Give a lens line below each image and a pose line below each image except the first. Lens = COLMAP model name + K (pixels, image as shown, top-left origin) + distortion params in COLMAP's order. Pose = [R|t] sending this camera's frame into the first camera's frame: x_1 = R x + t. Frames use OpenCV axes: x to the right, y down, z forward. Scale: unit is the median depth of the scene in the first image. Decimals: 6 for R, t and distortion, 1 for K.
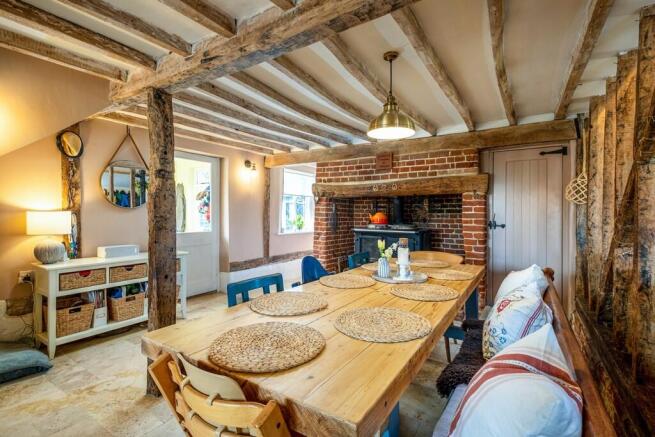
lens RADIAL K [[306.6, 0, 325.9], [0, 306.6, 212.2], [0, 0, 1]] dist [0.004659, 0.000361]
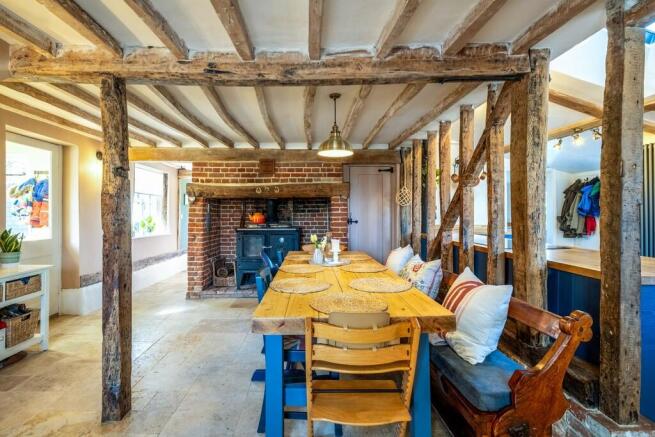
lens RADIAL K [[316.4, 0, 311.1], [0, 316.4, 209.0], [0, 0, 1]] dist [-0.000598, -0.000306]
pose [[0.834150, -0.002022, 0.551534, -0.302352], [0.006856, 0.999954, -0.006702, -0.003319], [-0.551495, 0.009372, 0.834125, -0.042128]]
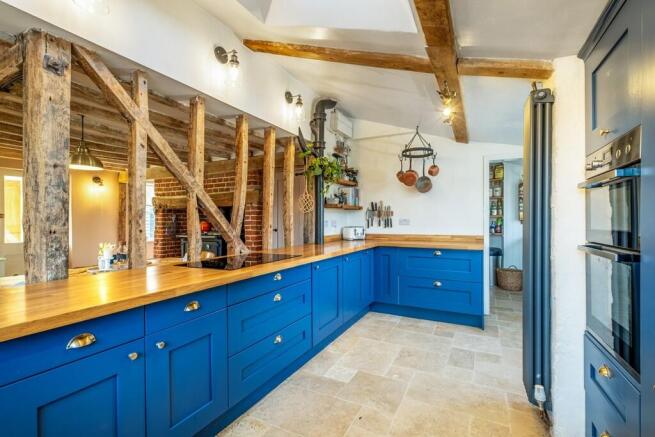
lens RADIAL K [[306.6, 0, 325.9], [0, 306.6, 212.2], [0, 0, 1]] dist [0.004659, 0.000361]
pose [[0.993575, -0.011442, 0.112596, 0.543736], [0.014838, 0.999459, -0.029363, 0.008316], [-0.112199, 0.030845, 0.993207, -0.254312]]
